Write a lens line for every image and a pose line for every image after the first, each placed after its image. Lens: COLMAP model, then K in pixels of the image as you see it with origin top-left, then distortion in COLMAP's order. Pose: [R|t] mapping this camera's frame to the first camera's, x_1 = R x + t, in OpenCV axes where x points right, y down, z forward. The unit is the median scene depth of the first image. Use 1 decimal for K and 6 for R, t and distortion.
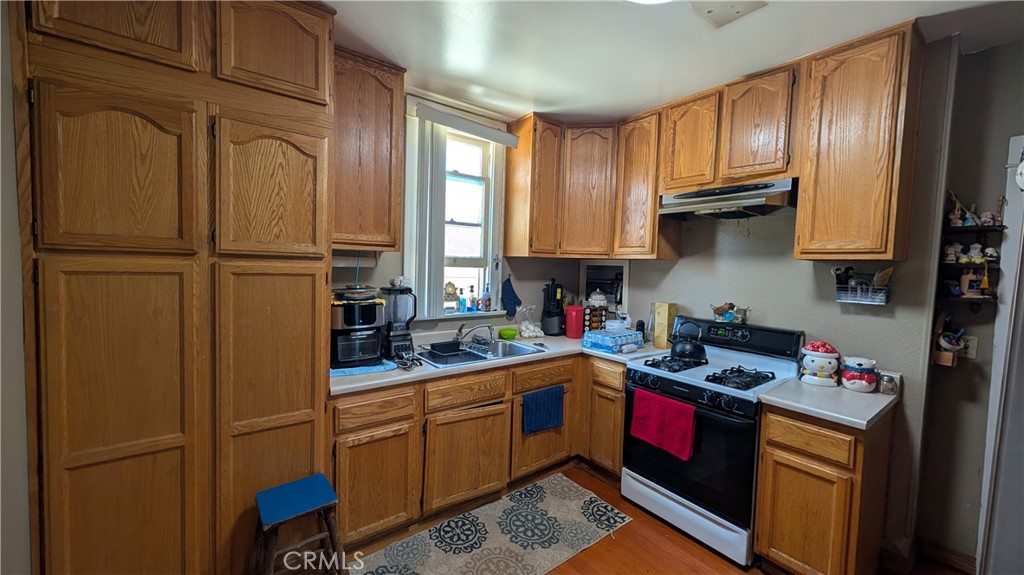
lens RADIAL K [[390.6, 0, 508.8], [0, 390.6, 284.5], [0, 0, 1]] dist [0.002339, 0.000304]
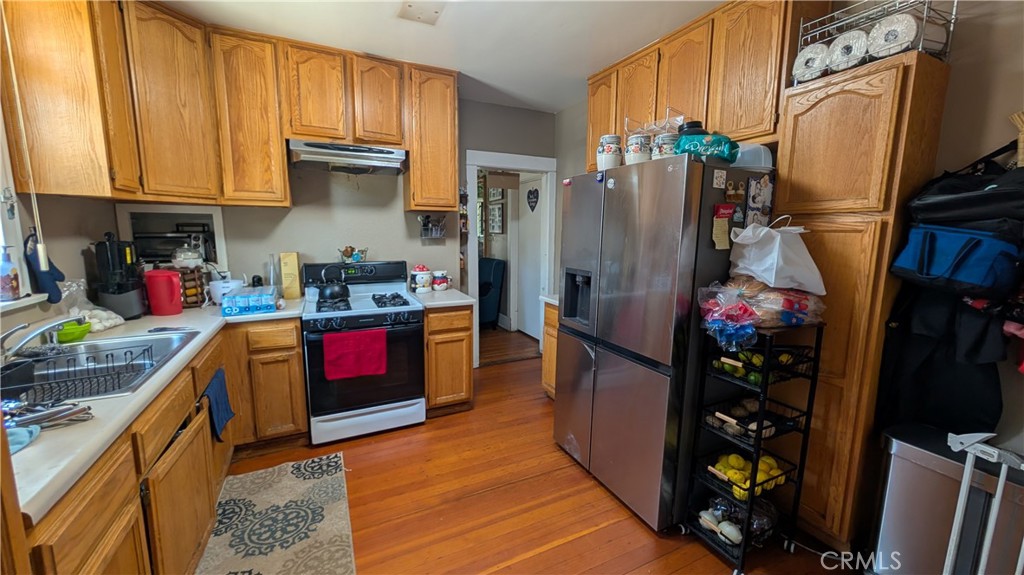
lens RADIAL K [[390.6, 0, 509.3], [0, 390.6, 286.0], [0, 0, 1]] dist [0.002339, 0.000304]
pose [[0.180872, -0.169194, 0.968844, -0.535565], [0.047813, 0.985439, 0.163166, -0.004069], [-0.982344, 0.016811, 0.186328, 0.320824]]
